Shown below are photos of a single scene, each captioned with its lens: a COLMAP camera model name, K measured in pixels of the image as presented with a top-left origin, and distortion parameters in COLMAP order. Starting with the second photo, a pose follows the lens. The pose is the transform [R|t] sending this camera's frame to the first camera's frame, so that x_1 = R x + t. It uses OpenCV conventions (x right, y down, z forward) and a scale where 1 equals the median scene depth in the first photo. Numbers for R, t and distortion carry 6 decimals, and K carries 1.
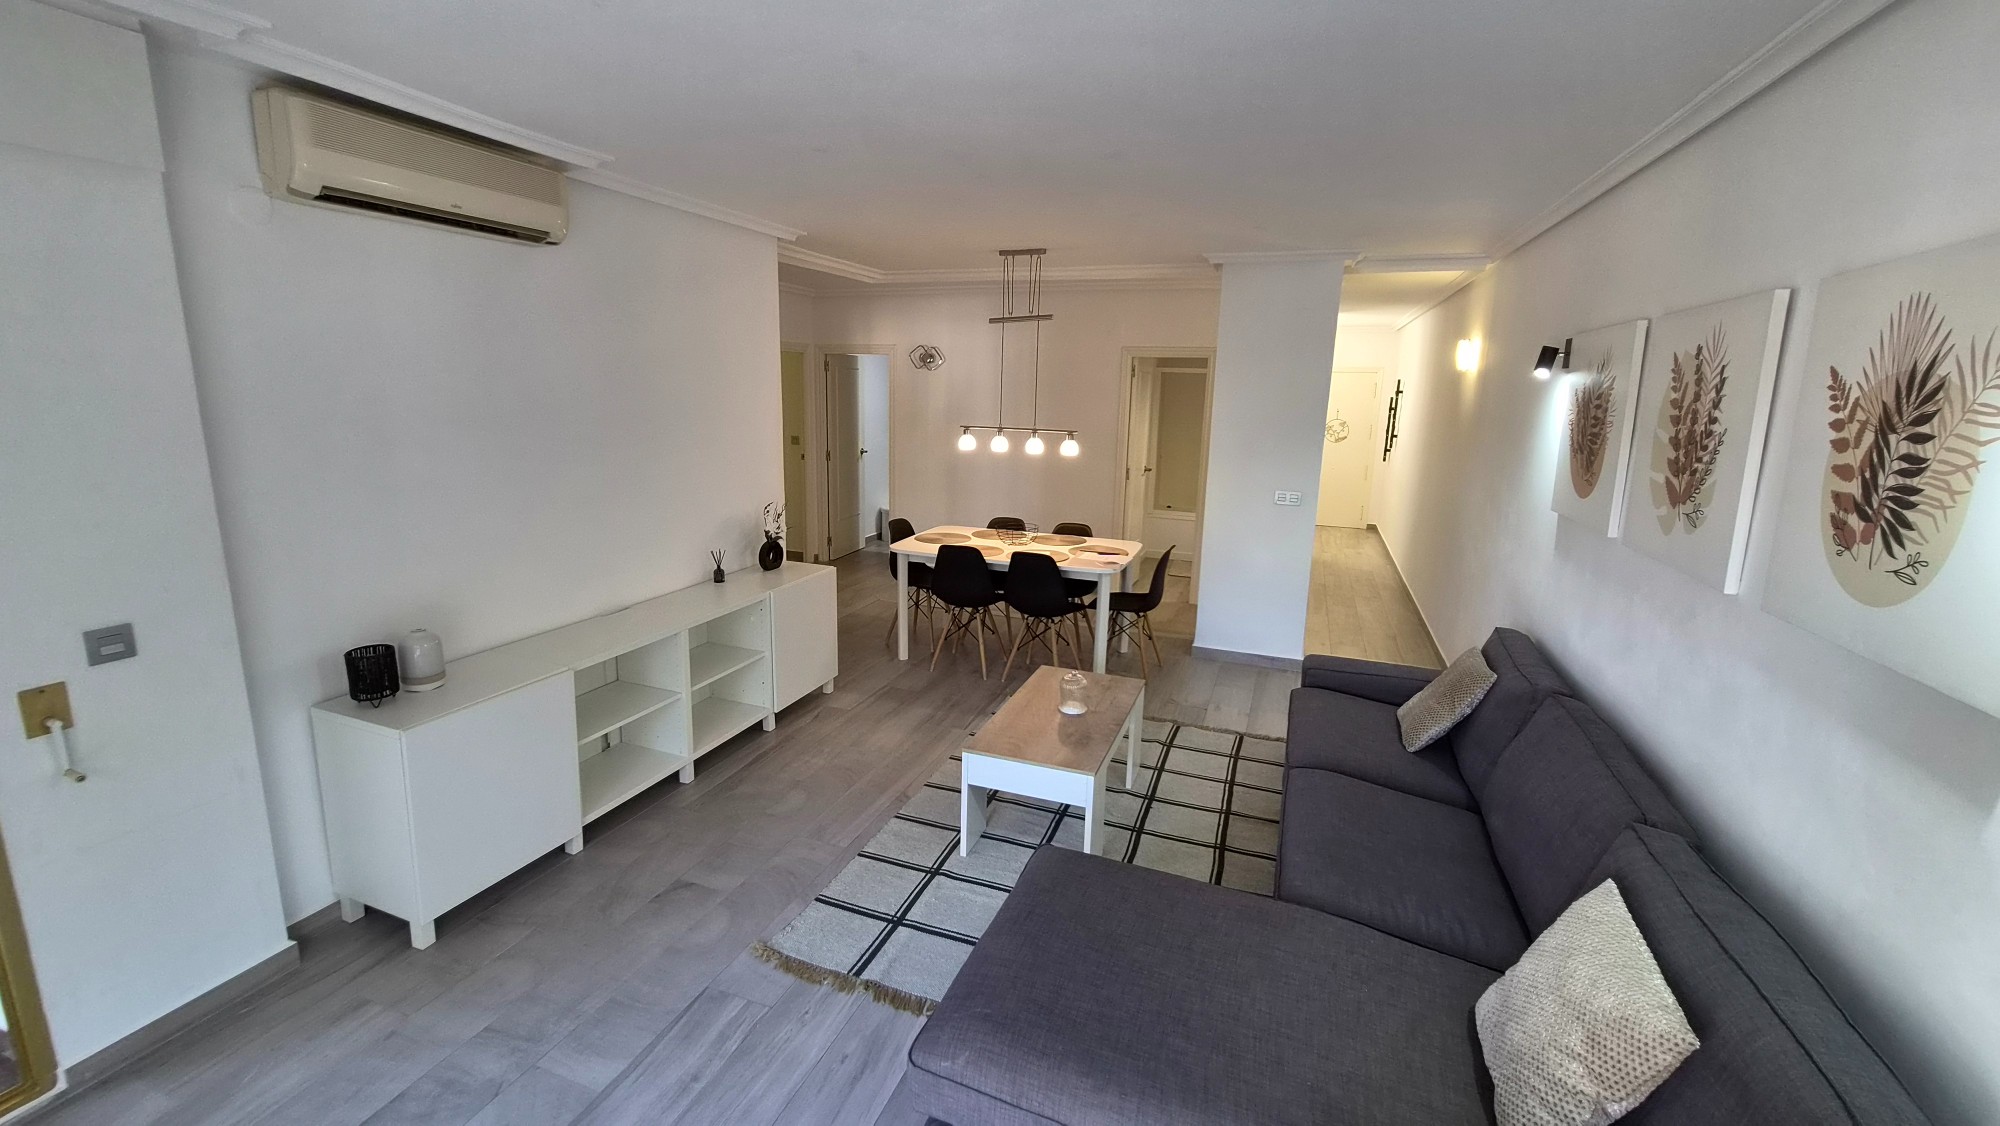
lens RADIAL K [[815.4, 0, 995.2], [0, 815.4, 545.5], [0, 0, 1]] dist [-0.001459, 0.000417]
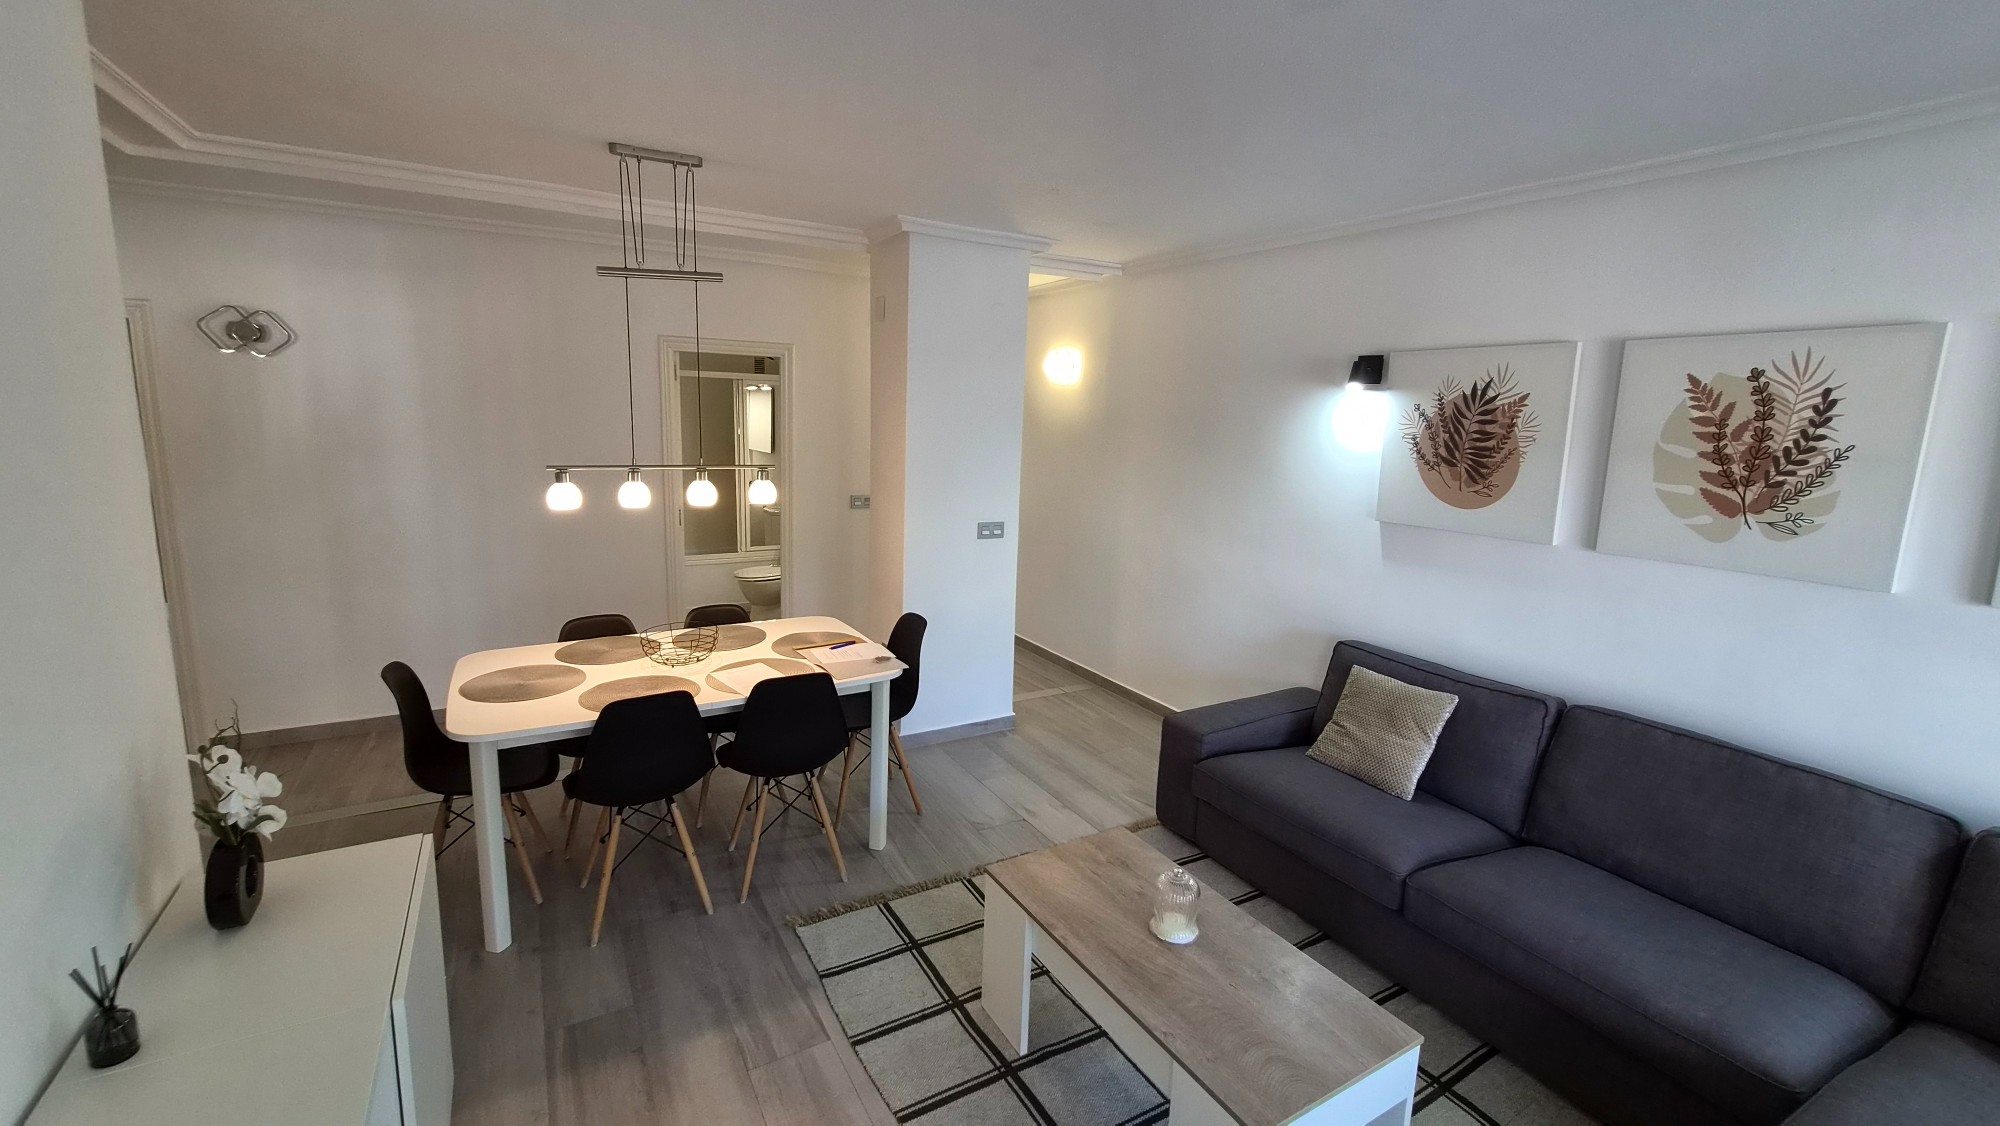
lens RADIAL K [[815.4, 0, 993.4], [0, 815.4, 544.7], [0, 0, 1]] dist [-0.001459, 0.000417]
pose [[0.634448, -0.129285, 0.762077, -0.531624], [0.135080, 0.989286, 0.055373, -0.172020], [-0.761071, 0.067810, 0.645114, 0.887572]]
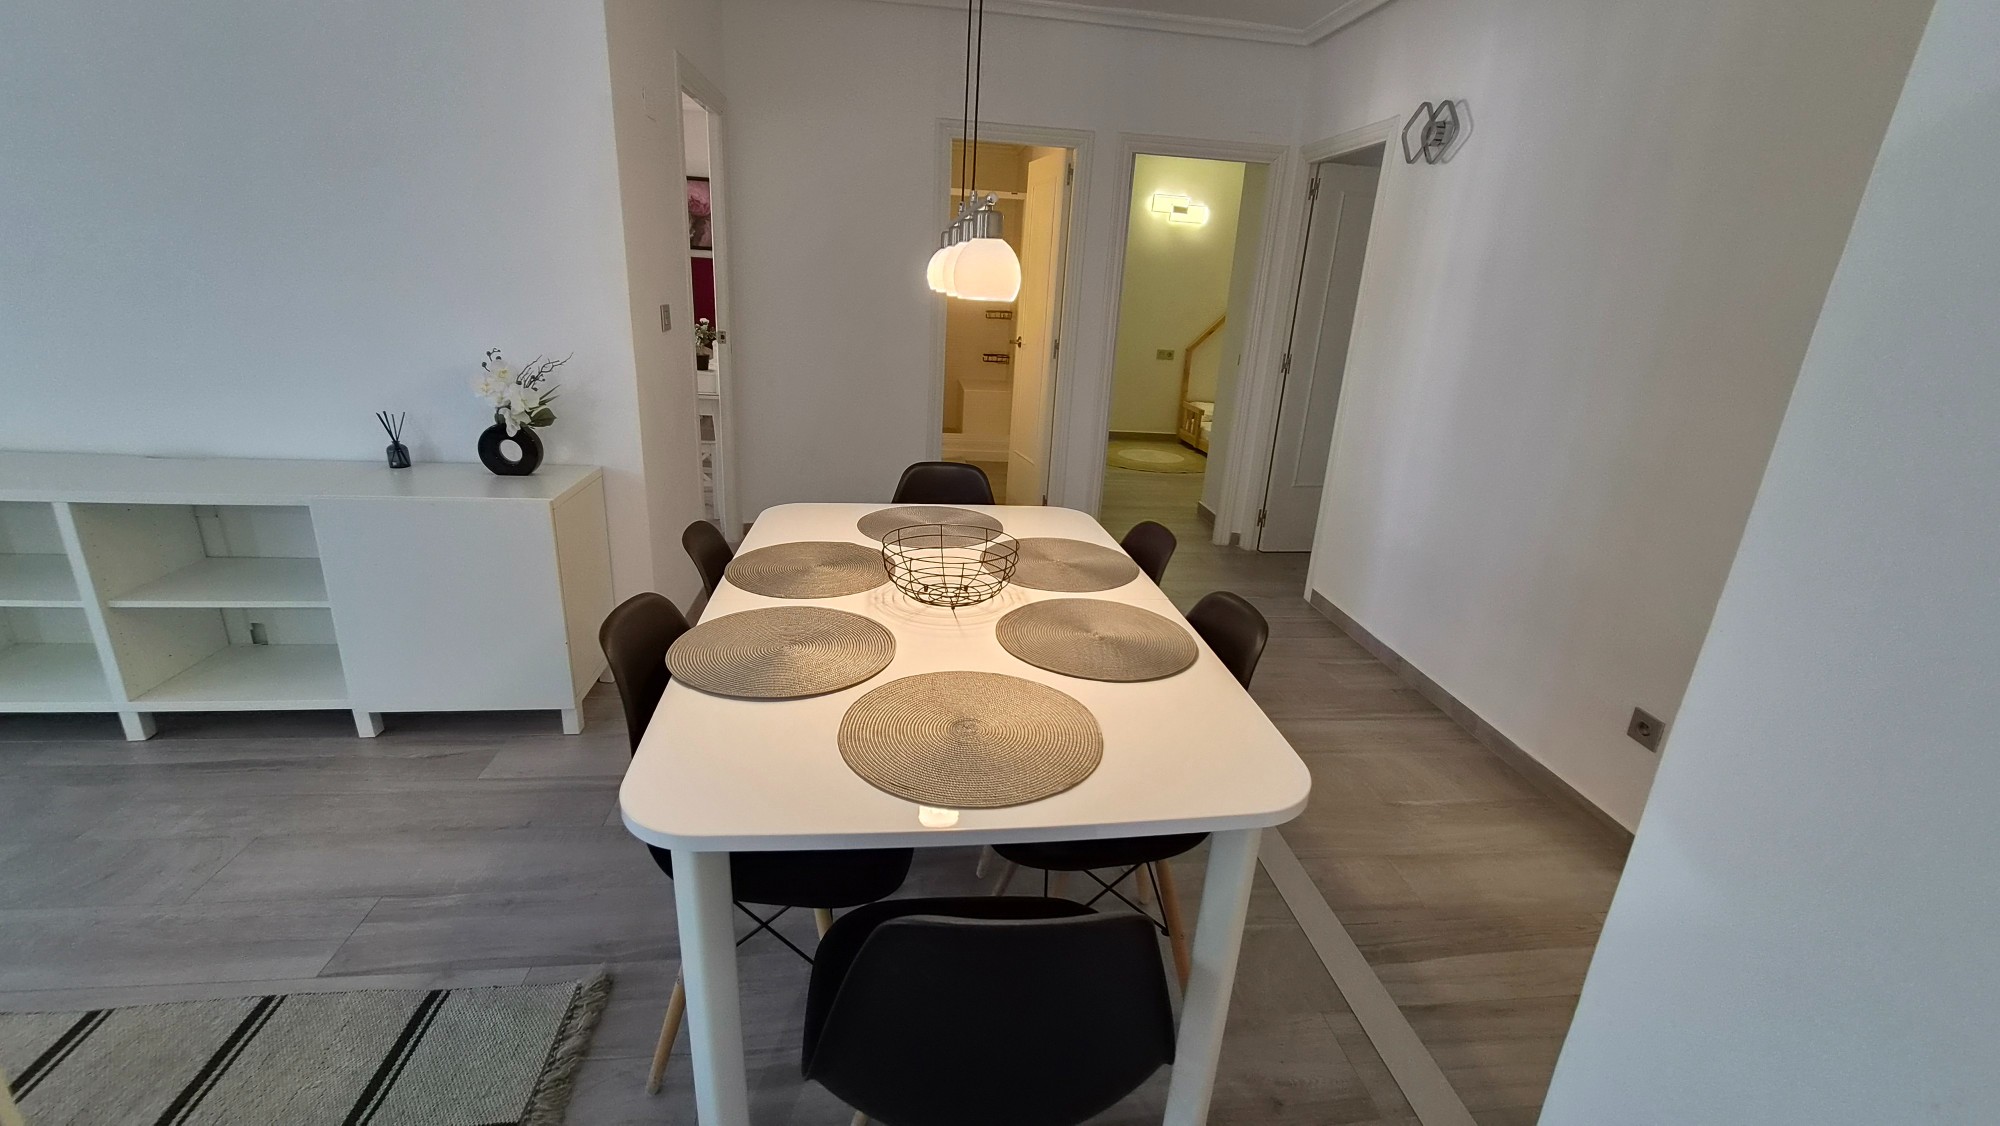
lens RADIAL K [[815.4, 0, 1006.9], [0, 815.4, 558.5], [0, 0, 1]] dist [-0.001459, 0.000417]
pose [[0.471358, 0.291354, -0.832427, 0.594254], [-0.221341, 0.952728, 0.208127, -0.174082], [0.853715, 0.086148, 0.513565, 1.699545]]
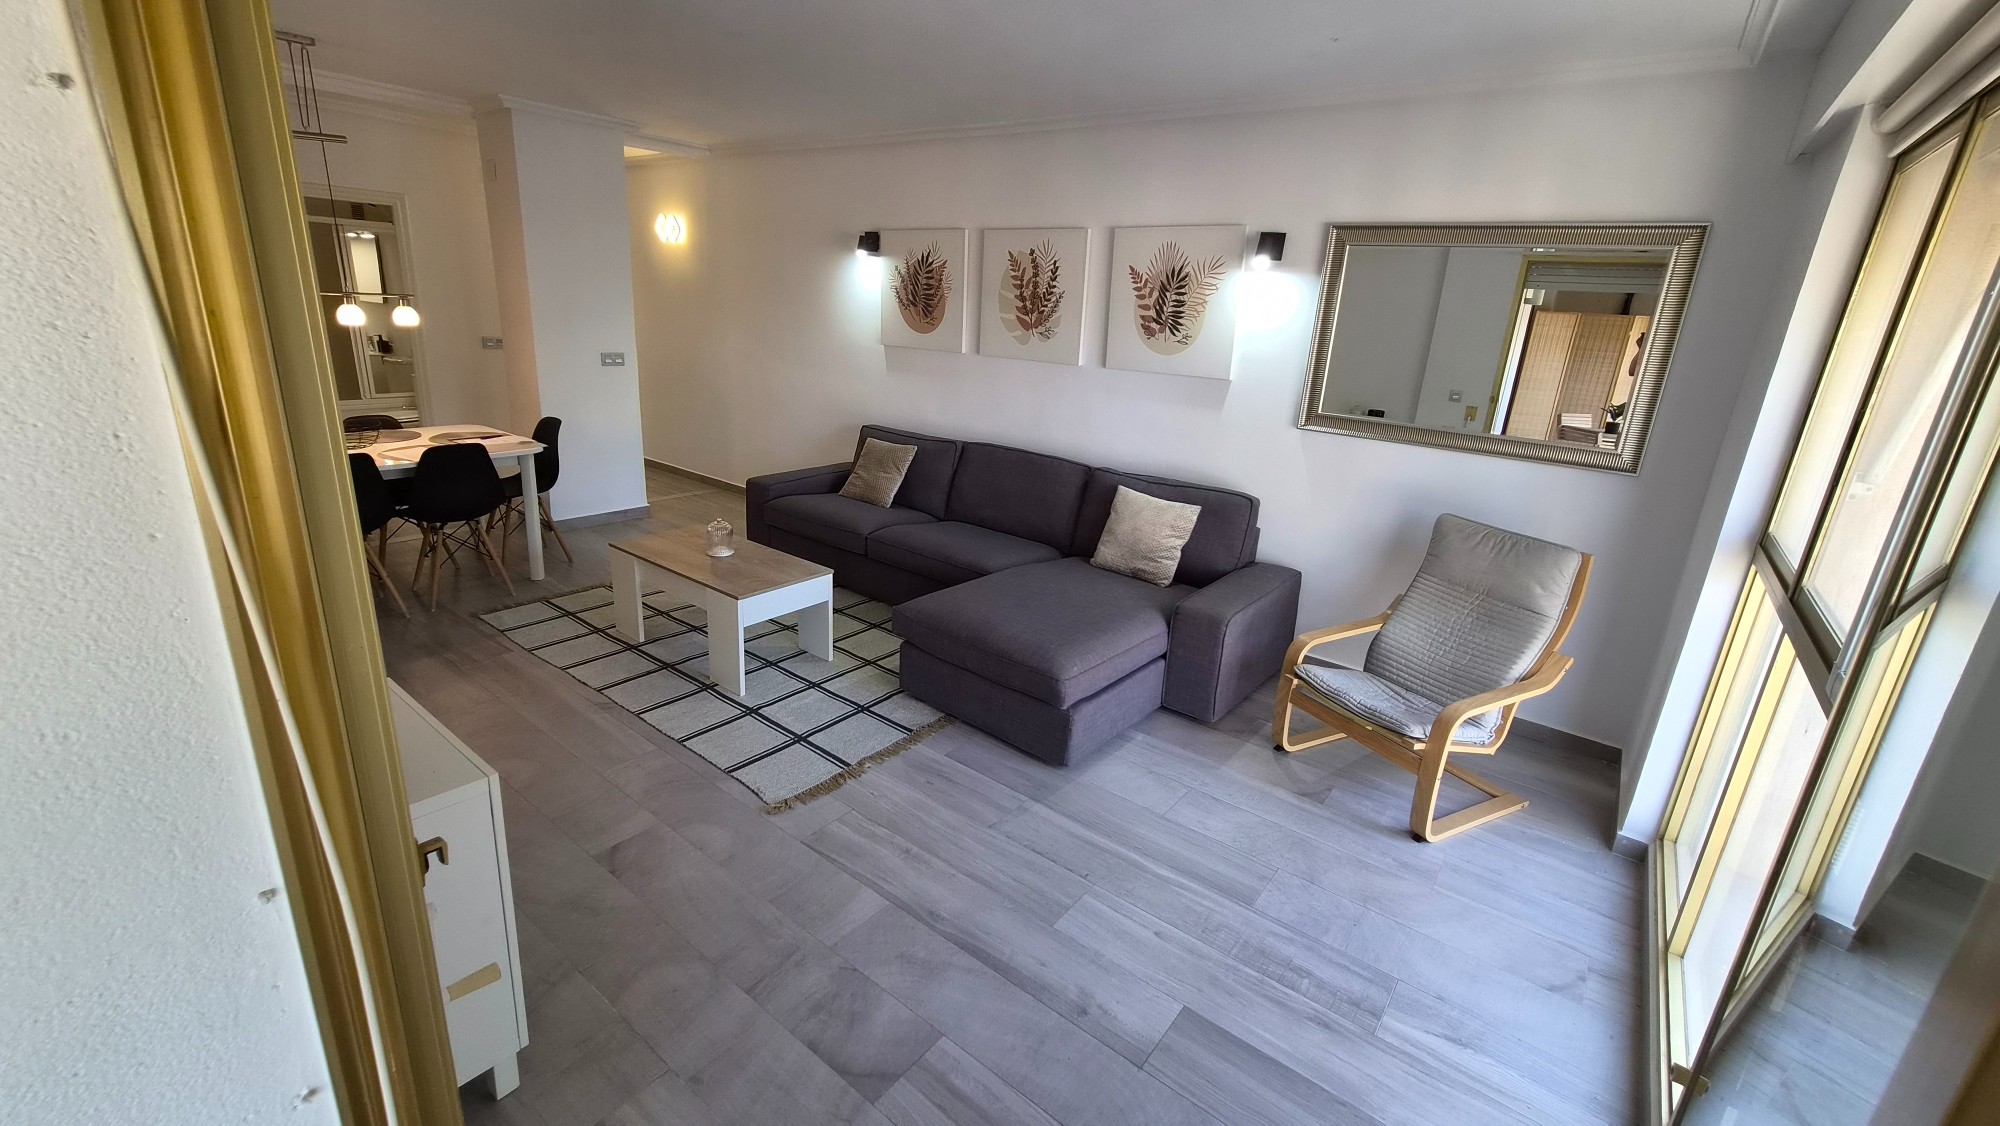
lens RADIAL K [[815.4, 0, 995.1], [0, 815.4, 546.5], [0, 0, 1]] dist [-0.001459, 0.000417]
pose [[0.298951, -0.282128, 0.911610, -1.026366], [0.136316, 0.958125, 0.251821, -0.046126], [-0.944482, 0.048985, 0.324891, 0.369376]]
